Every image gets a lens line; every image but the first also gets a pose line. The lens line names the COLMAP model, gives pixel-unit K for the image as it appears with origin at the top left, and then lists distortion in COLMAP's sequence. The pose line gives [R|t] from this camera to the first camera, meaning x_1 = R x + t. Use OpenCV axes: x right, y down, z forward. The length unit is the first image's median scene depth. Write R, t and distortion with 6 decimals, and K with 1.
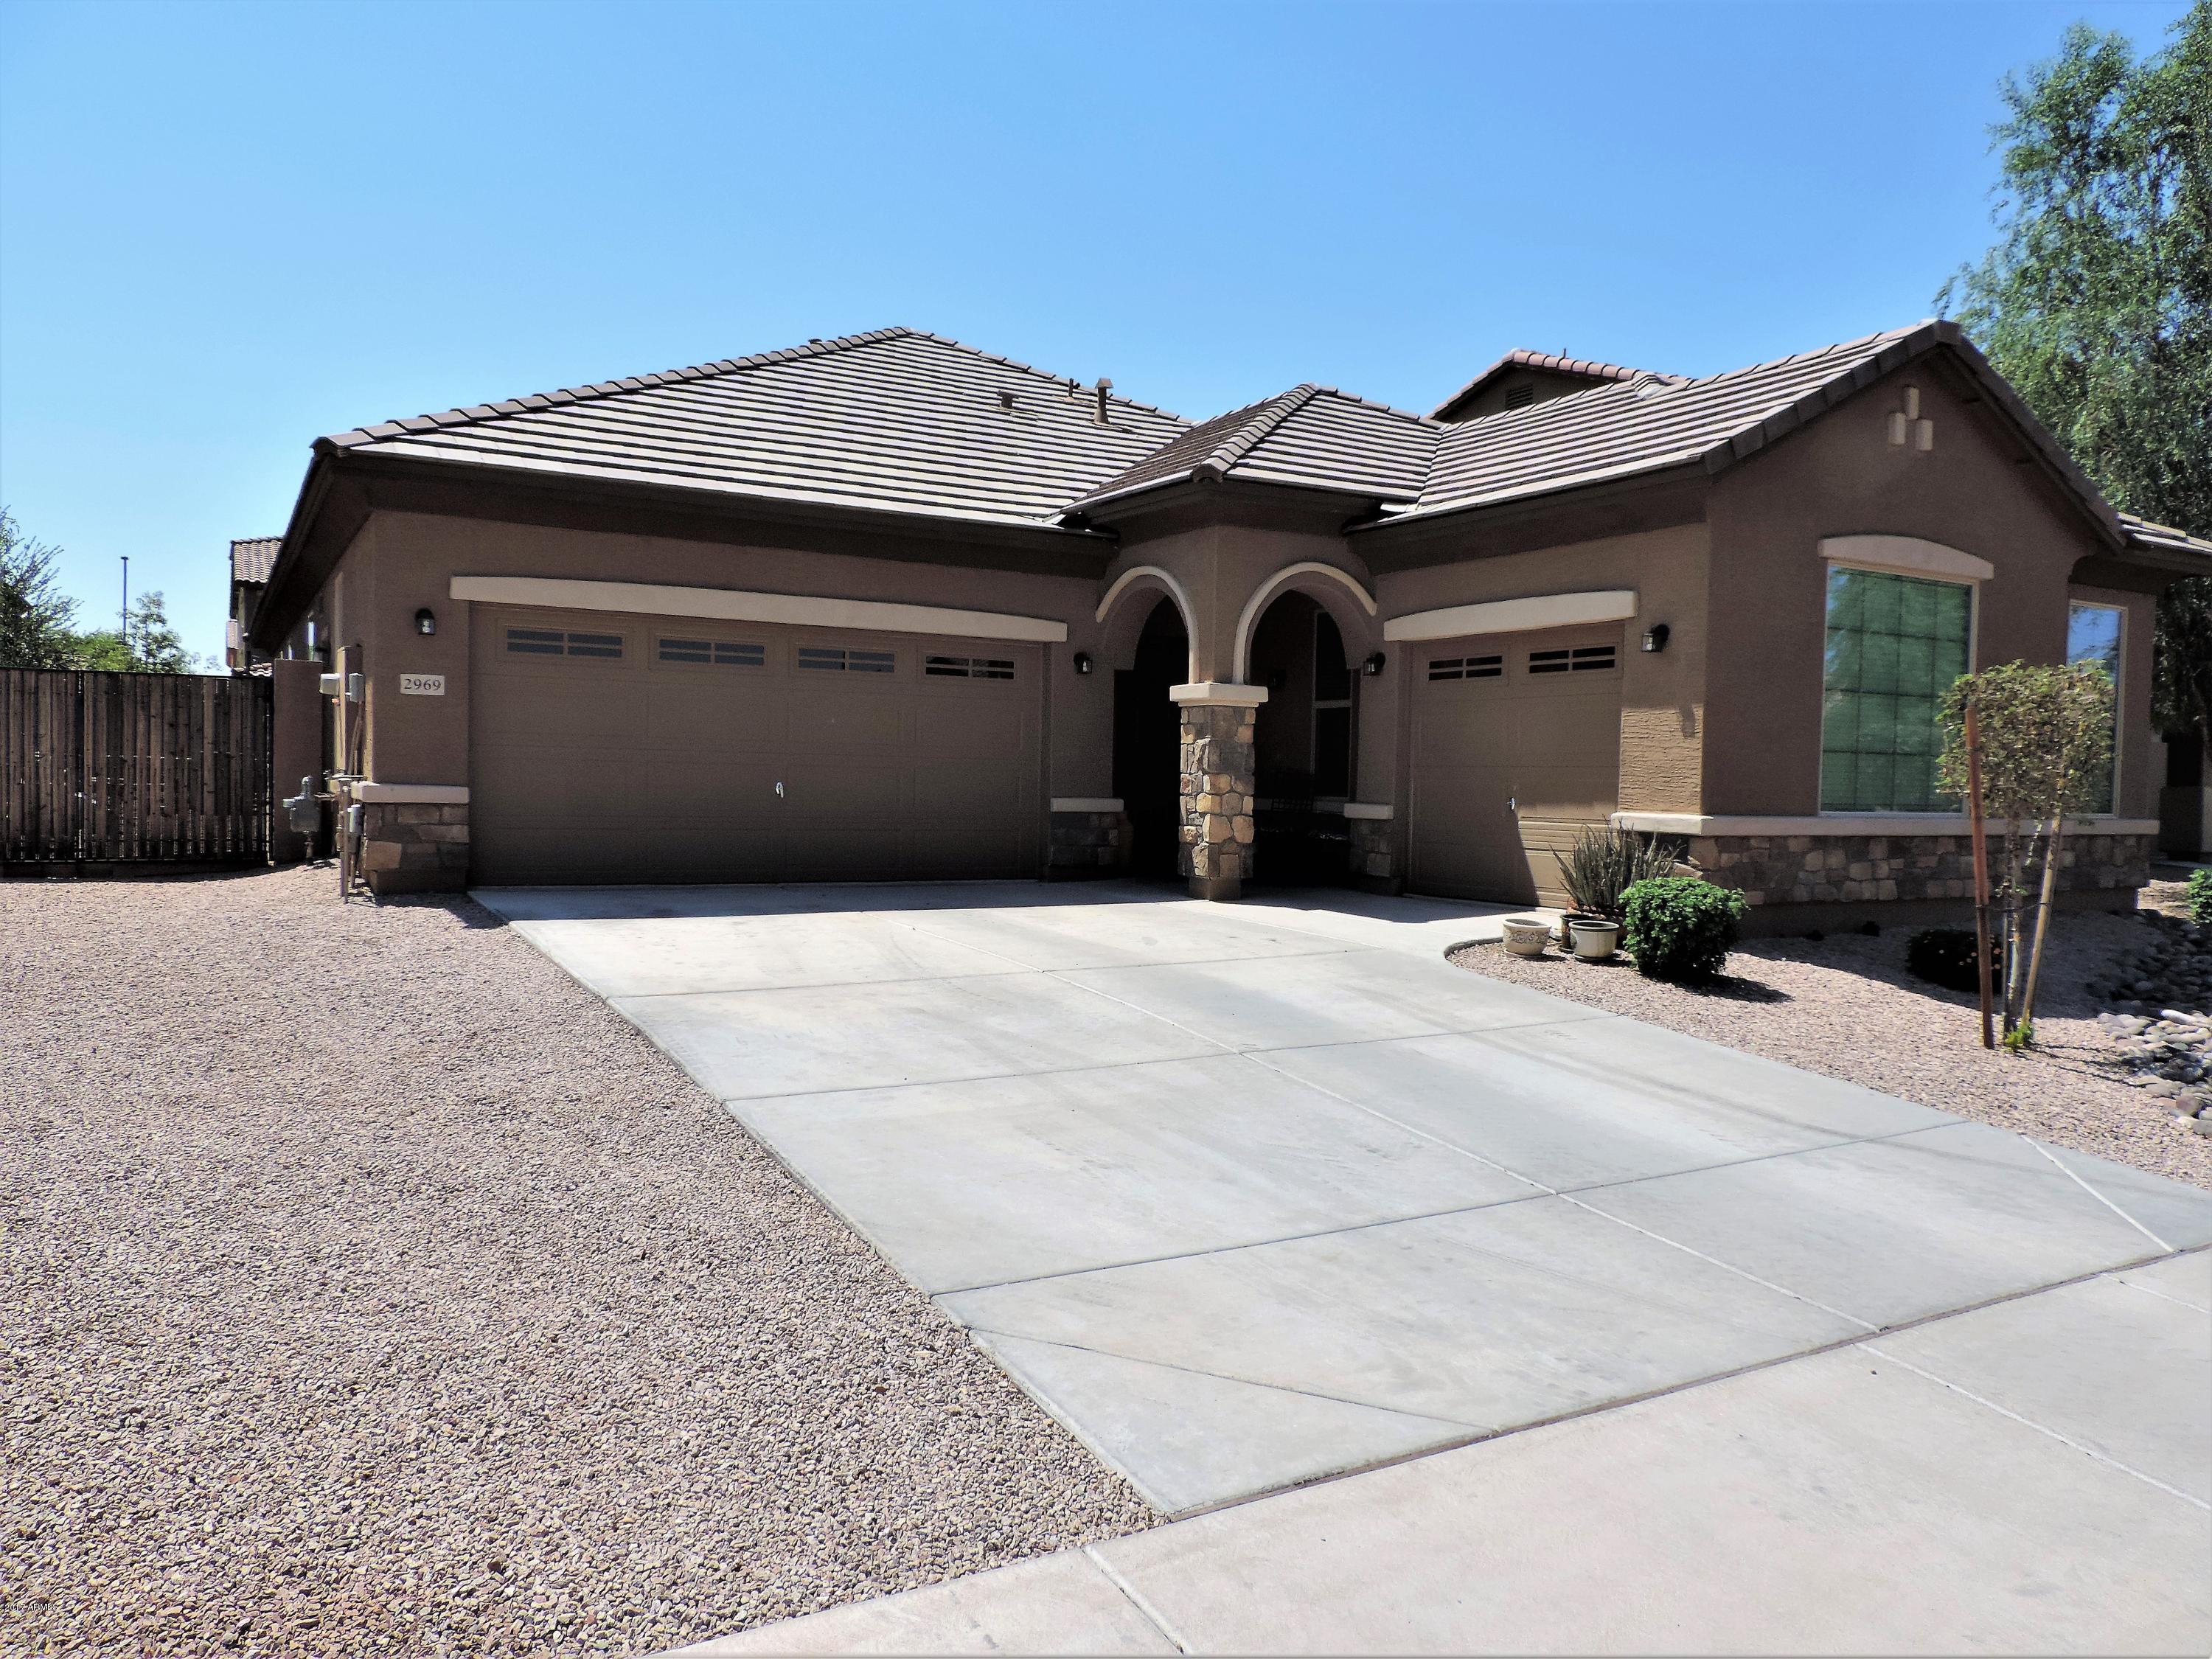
lens RADIAL K [[1559.7, 0, 1105.1], [0, 1559.7, 817.4], [0, 0, 1]] dist [-0.019096, 0.003806]
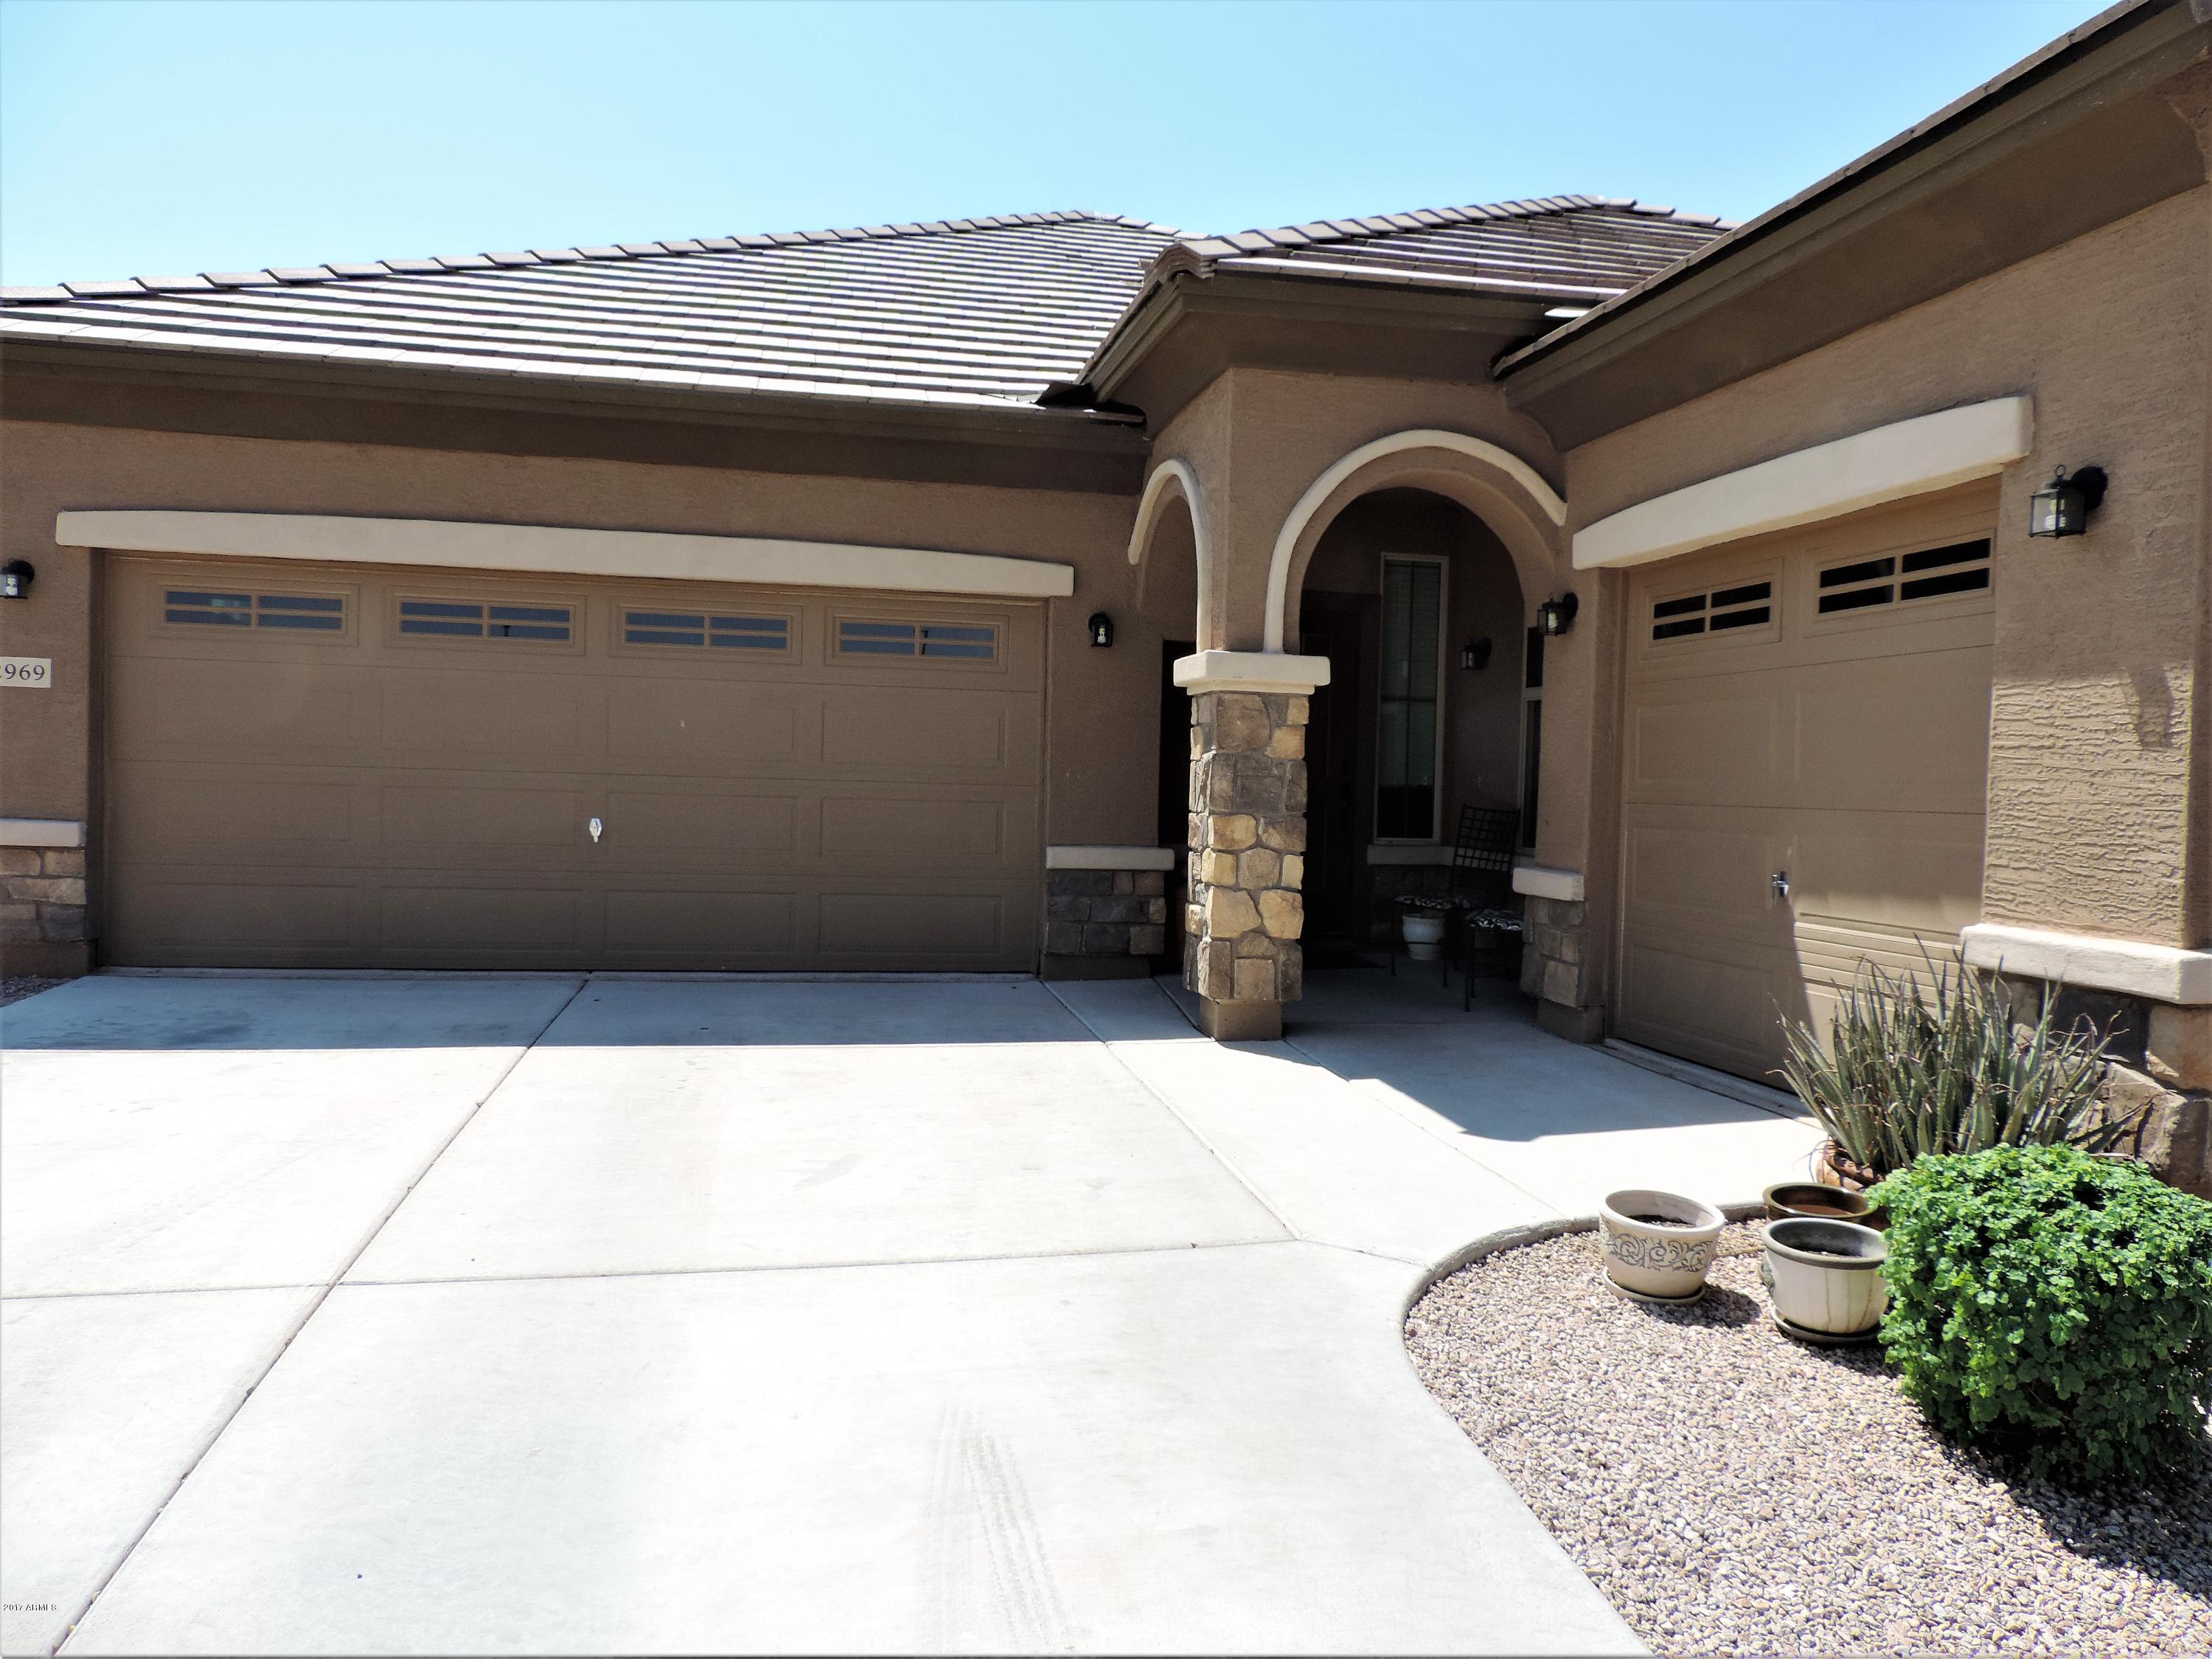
lens RADIAL K [[1559.7, 0, 1120.8], [0, 1559.7, 822.6], [0, 0, 1]] dist [-0.019096, 0.003806]
pose [[0.948884, 0.014136, -0.315308, 0.210569], [-0.016053, 0.999865, -0.003485, -0.022397], [0.315217, 0.008368, 0.948983, 0.459836]]
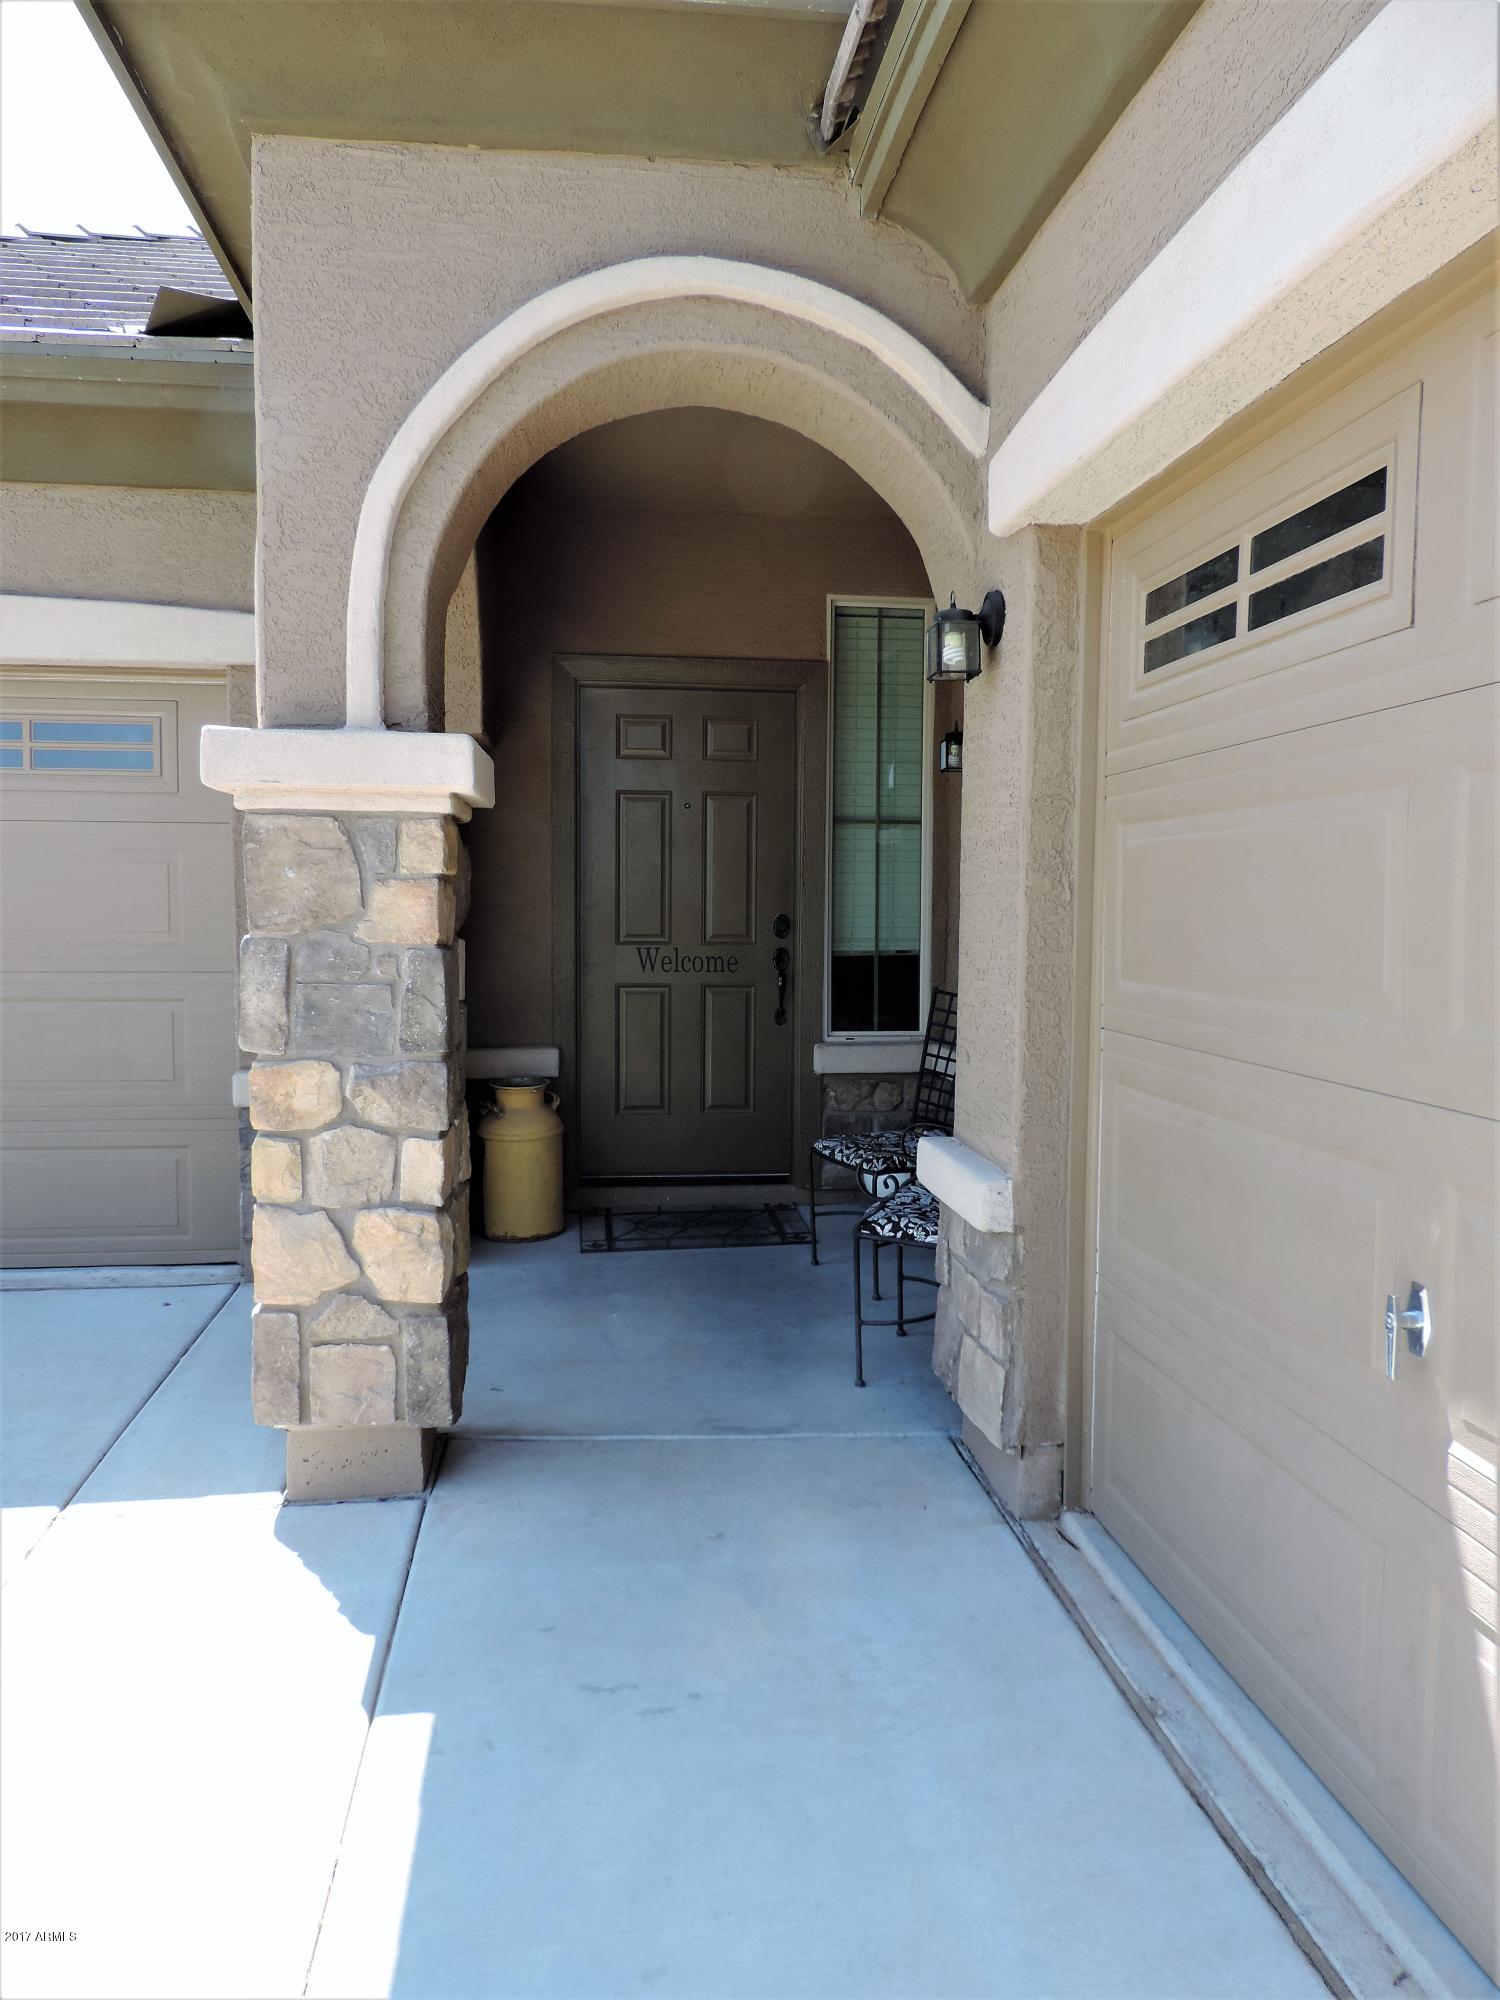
lens RADIAL K [[1410.2, 0, 751.9], [0, 1410.2, 996.8], [0, 0, 1]] dist [-0.019096, 0.003806]
pose [[0.919866, 0.014997, -0.391946, 0.245338], [-0.001181, 0.999370, 0.035467, -0.047978], [0.392231, -0.032162, 0.919304, 0.803976]]
